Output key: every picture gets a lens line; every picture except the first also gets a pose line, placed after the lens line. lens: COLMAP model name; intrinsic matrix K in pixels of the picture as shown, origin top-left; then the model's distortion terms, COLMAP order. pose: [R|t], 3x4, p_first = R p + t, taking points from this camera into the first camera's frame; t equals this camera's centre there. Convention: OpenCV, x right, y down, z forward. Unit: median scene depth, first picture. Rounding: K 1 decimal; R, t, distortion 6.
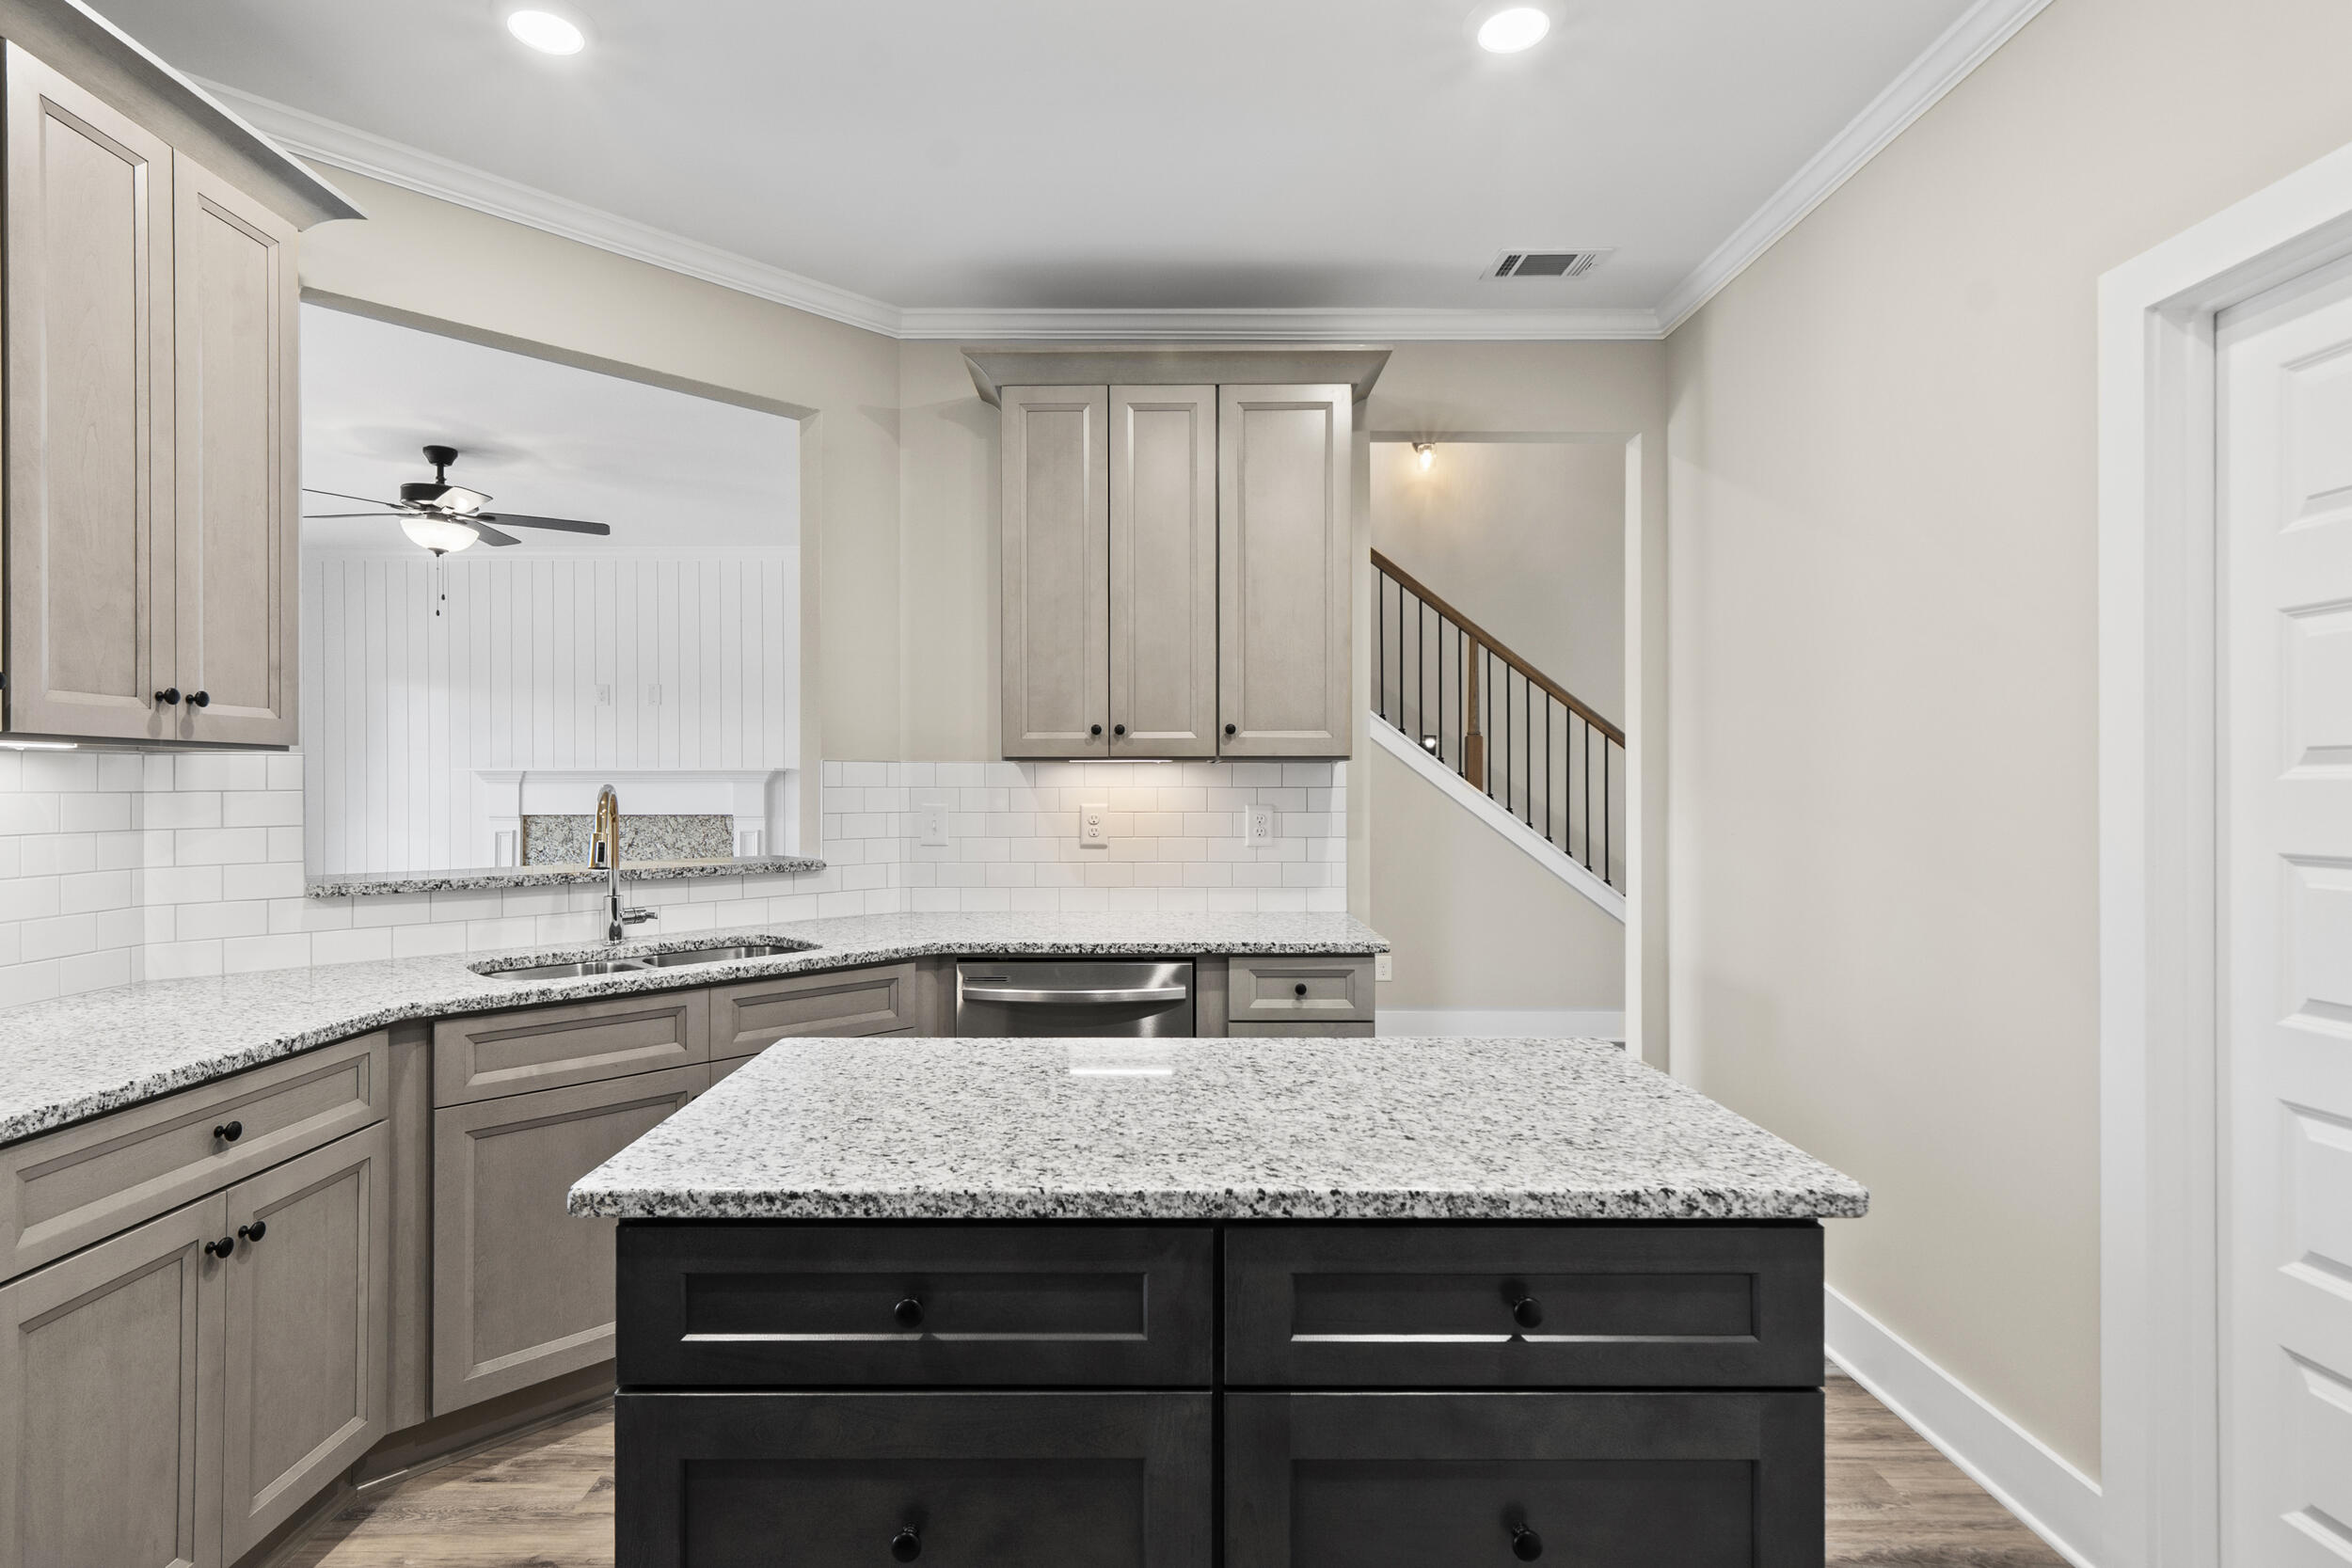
lens RADIAL K [[1176.2, 0, 1151.0], [0, 1176.2, 786.1], [0, 0, 1]] dist [0.001839, 0.000034]
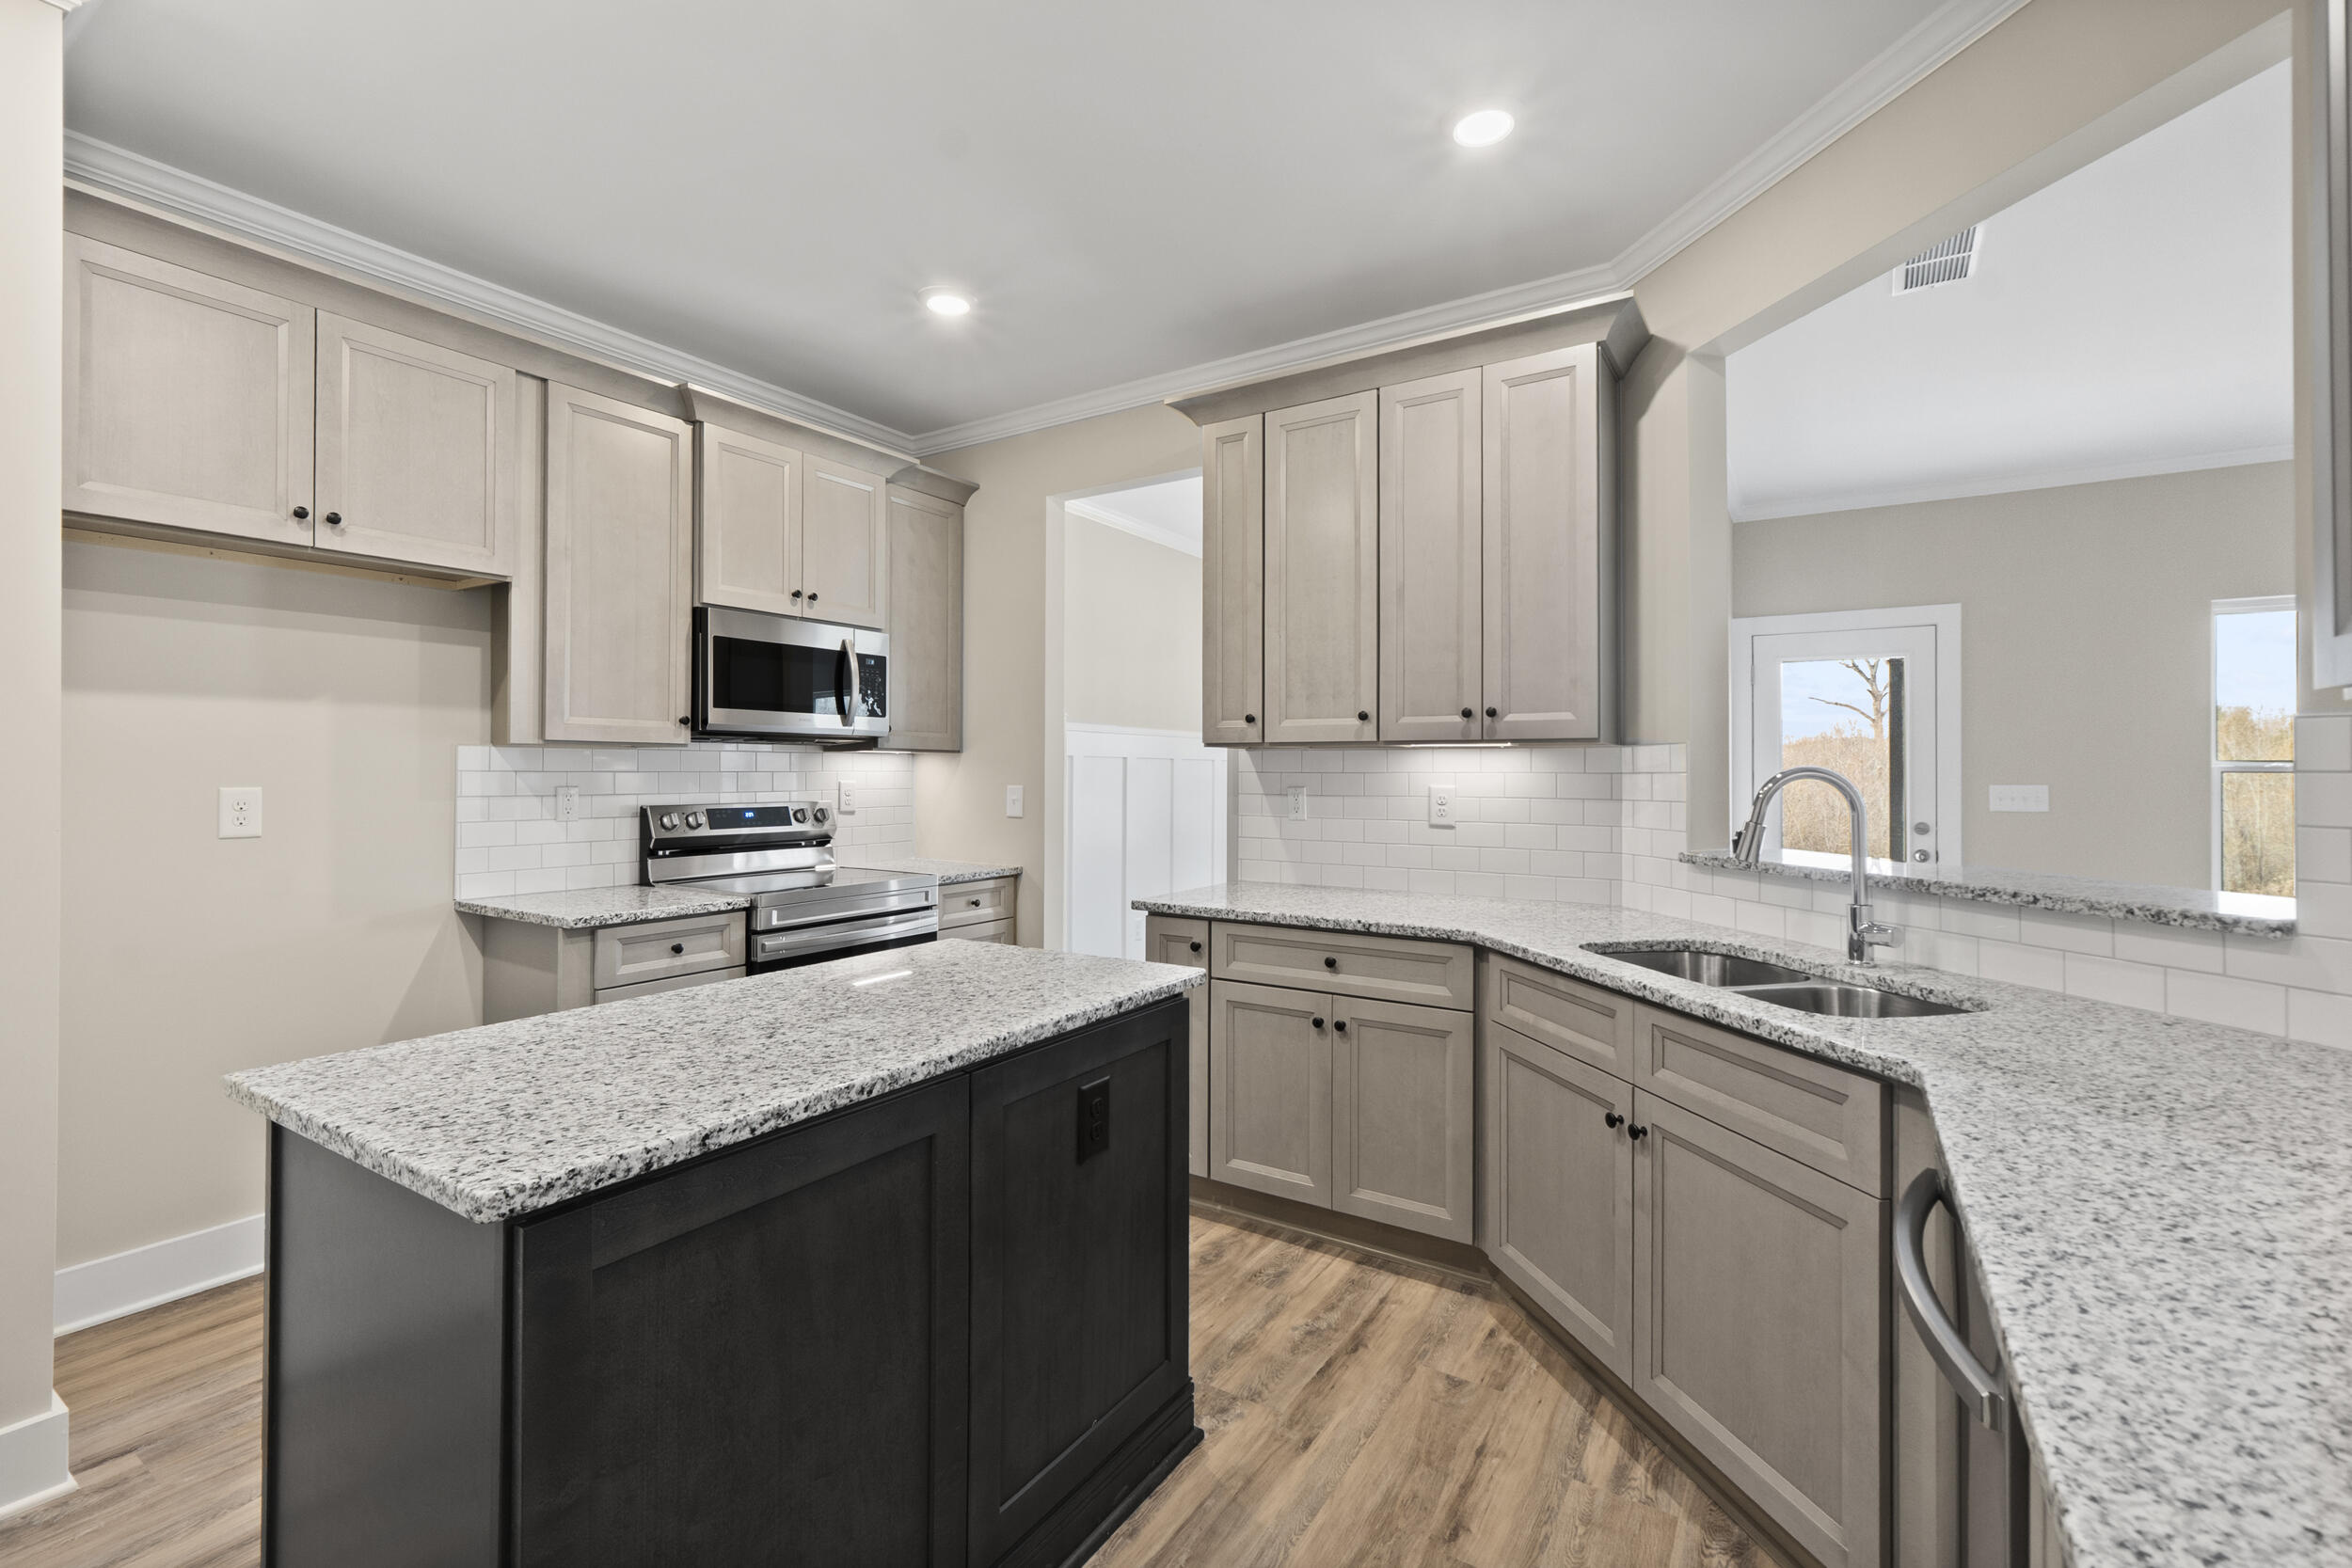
lens RADIAL K [[1028.8, 0, 1164.2], [0, 1028.8, 765.5], [0, 0, 1]] dist [0.000292, 0.000232]
pose [[-0.546262, -0.005650, -0.837595, 0.395752], [-0.003556, 0.999984, -0.004426, 0.002260], [0.837607, 0.000561, -0.546273, 0.984410]]
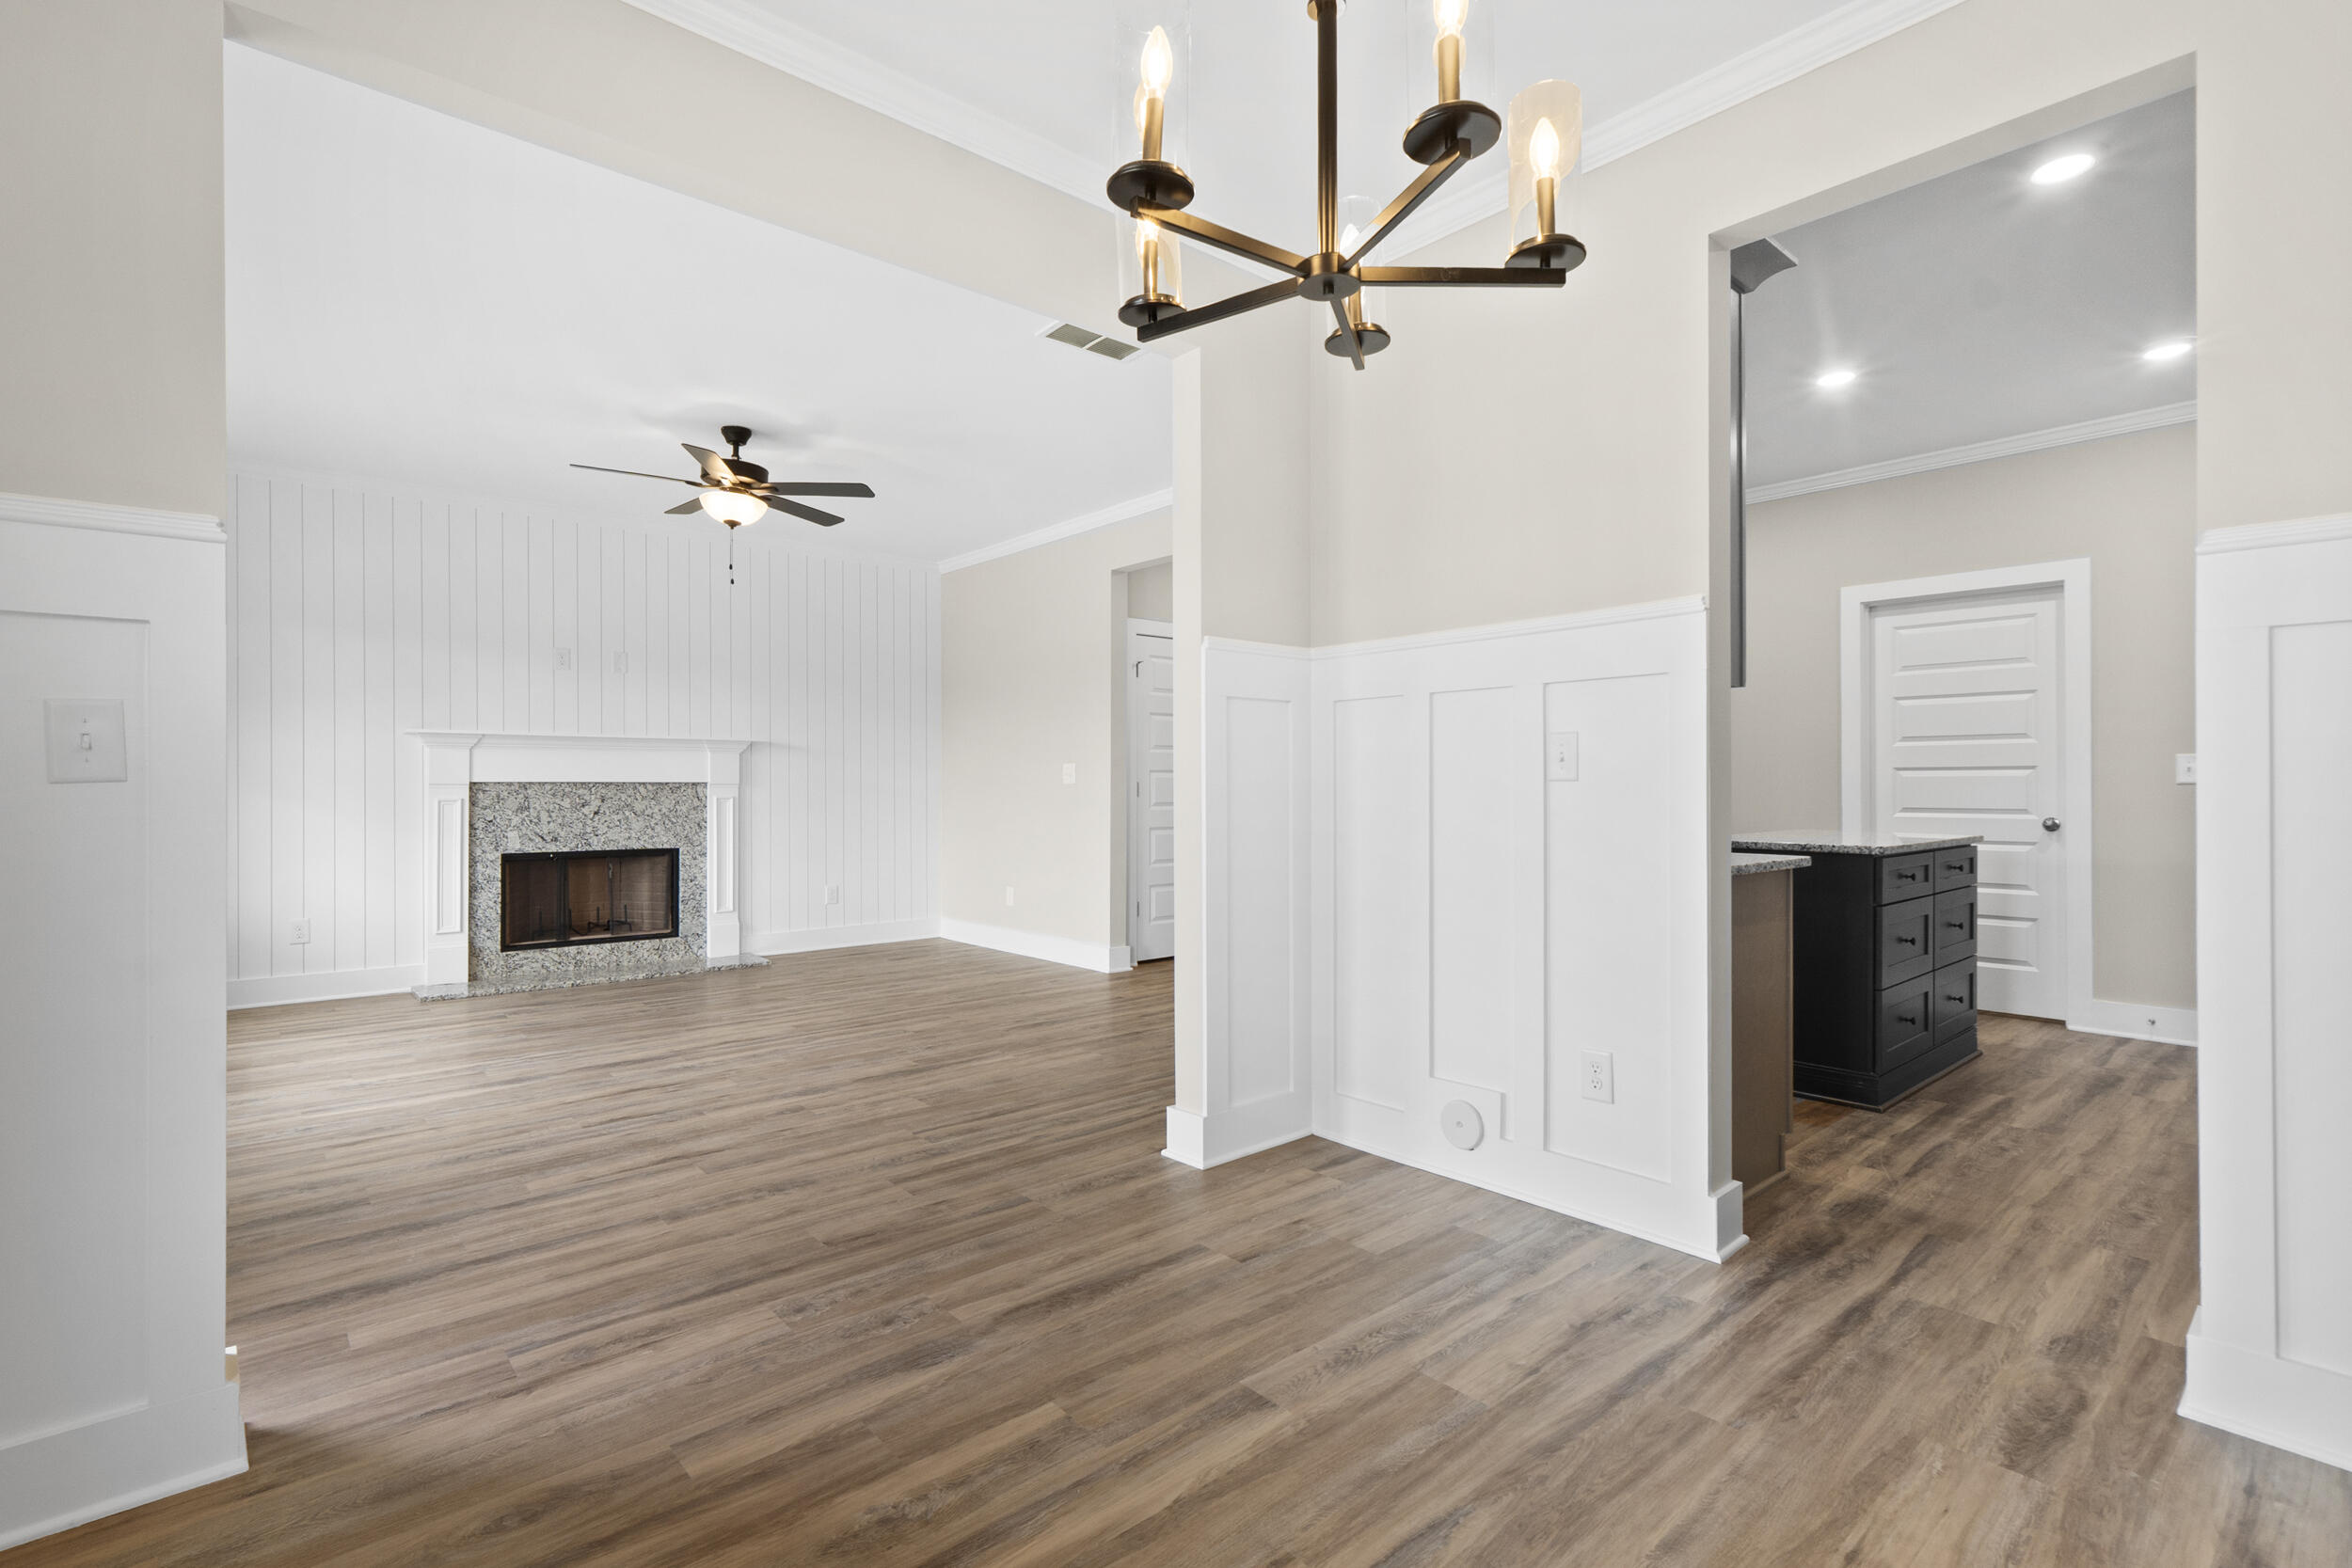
lens RADIAL K [[1077.9, 0, 1172.9], [0, 1077.9, 788.9], [0, 0, 1]] dist [0.000712, -0.000080]
pose [[0.755101, -0.001258, 0.655608, -1.629938], [-0.000235, 0.999998, 0.002189, 0.067547], [-0.655609, -0.001807, 0.755099, -0.004972]]
